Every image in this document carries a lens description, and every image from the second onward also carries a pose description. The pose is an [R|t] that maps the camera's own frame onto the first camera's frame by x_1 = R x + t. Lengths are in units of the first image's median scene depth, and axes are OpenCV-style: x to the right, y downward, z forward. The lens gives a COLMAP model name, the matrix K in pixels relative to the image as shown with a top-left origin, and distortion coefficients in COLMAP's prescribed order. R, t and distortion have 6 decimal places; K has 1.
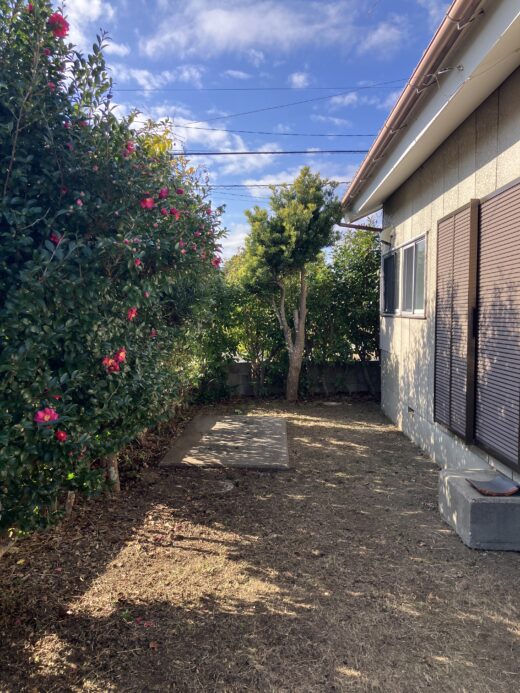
lens RADIAL K [[566.5, 0, 260.0], [0, 566.5, 346.5], [0, 0, 1]] dist [0.003666, -0.001005]
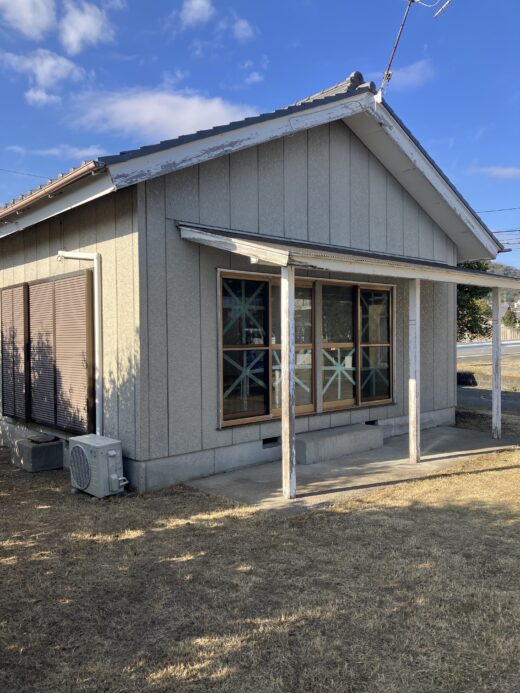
lens RADIAL K [[566.5, 0, 260.0], [0, 566.5, 346.5], [0, 0, 1]] dist [0.003666, -0.001005]
pose [[0.717350, -0.020467, 0.696412, -0.326119], [0.051310, 0.998406, -0.023511, 0.018109], [-0.694821, 0.052598, 0.717257, -0.754573]]
